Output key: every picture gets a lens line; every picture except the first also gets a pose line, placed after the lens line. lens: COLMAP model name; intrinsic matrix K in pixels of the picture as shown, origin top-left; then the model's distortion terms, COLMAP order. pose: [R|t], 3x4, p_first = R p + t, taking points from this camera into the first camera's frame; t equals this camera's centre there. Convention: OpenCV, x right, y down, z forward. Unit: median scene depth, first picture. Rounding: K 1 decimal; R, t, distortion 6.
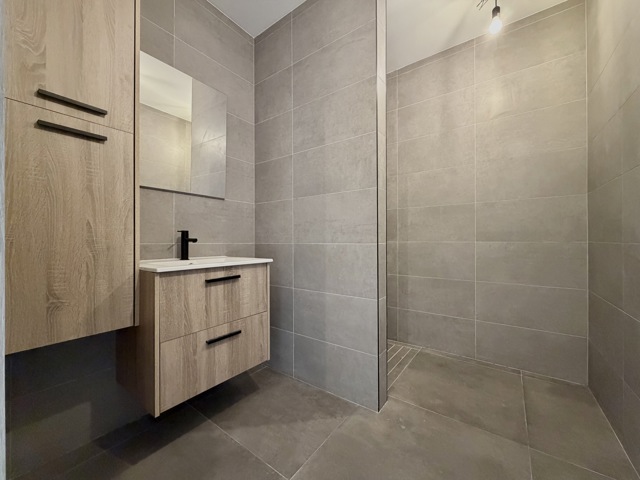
lens RADIAL K [[254.9, 0, 318.6], [0, 254.9, 237.7], [0, 0, 1]] dist [0.000592, 0.000154]
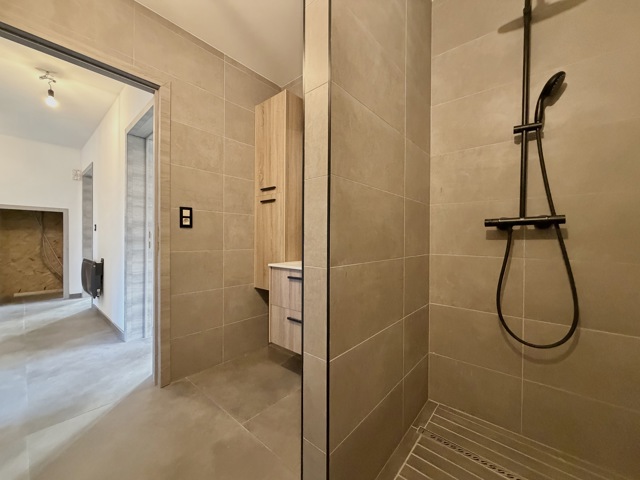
lens RADIAL K [[254.9, 0, 318.4], [0, 254.9, 241.6], [0, 0, 1]] dist [0.000592, 0.000154]
pose [[-0.075196, 0.006422, -0.997148, 1.083963], [-0.000910, 0.999978, 0.006509, -0.049454], [0.997168, 0.001397, -0.075189, 1.339146]]
